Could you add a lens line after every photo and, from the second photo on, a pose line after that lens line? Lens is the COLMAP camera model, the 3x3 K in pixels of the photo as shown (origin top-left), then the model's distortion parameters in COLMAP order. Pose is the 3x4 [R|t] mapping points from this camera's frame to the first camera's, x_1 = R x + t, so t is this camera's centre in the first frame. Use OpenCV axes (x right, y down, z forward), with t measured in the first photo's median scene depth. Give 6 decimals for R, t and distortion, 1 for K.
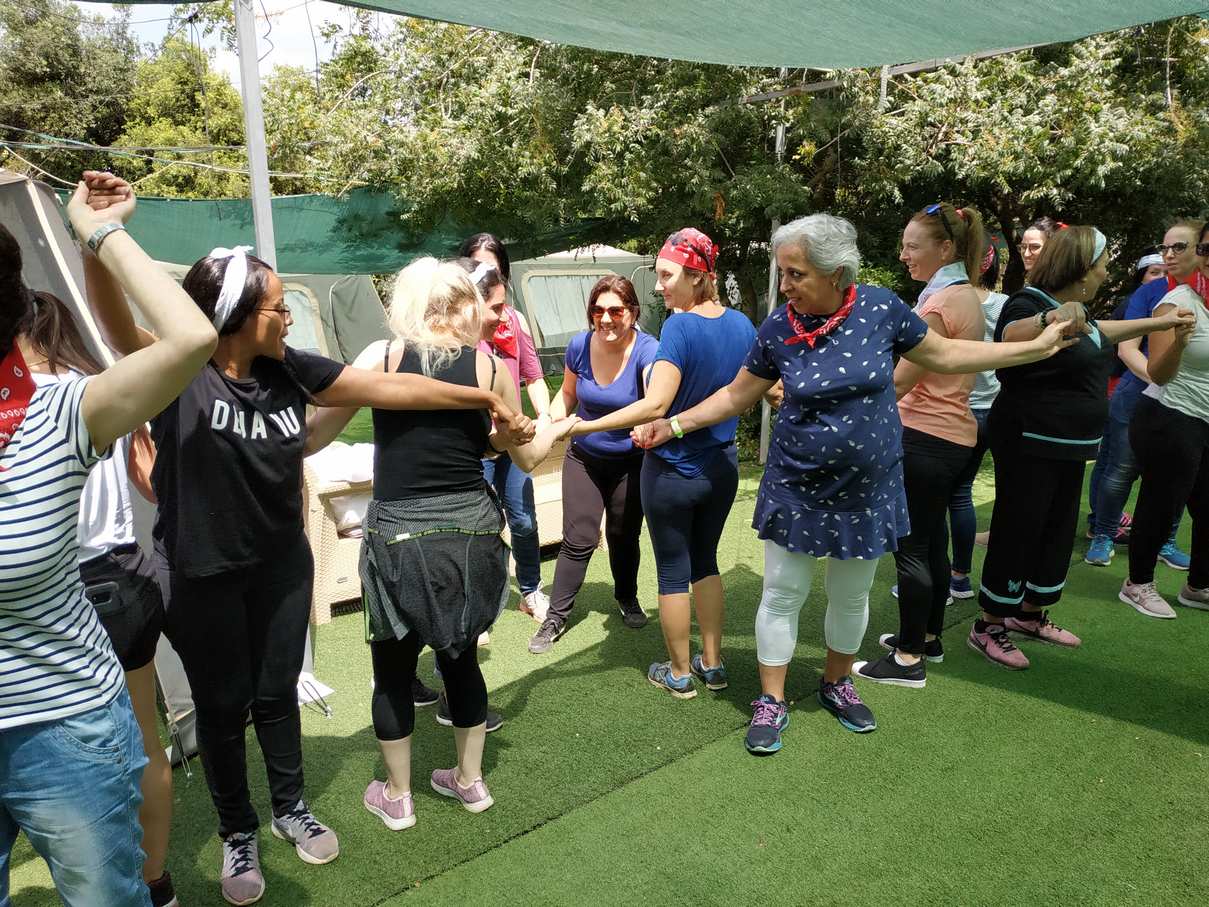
lens RADIAL K [[853.2, 0, 598.1], [0, 853.2, 458.0], [0, 0, 1]] dist [0.004466, -0.025653]
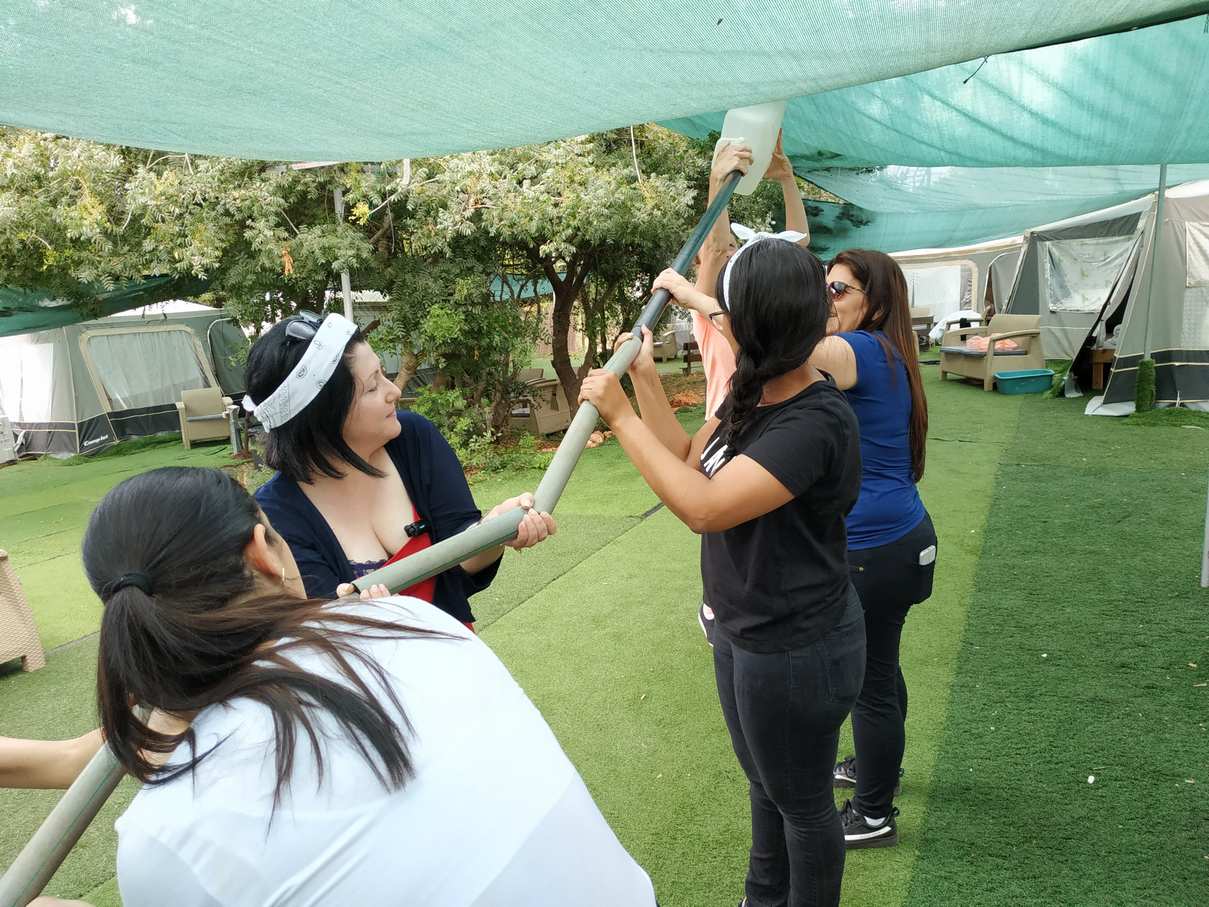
lens RADIAL K [[853.2, 0, 598.1], [0, 853.2, 458.0], [0, 0, 1]] dist [0.004466, -0.025653]
pose [[0.894424, -0.121674, 0.430349, -0.000598], [0.143033, 0.989563, -0.017494, 0.025044], [-0.423729, 0.077201, 0.902493, -0.123117]]
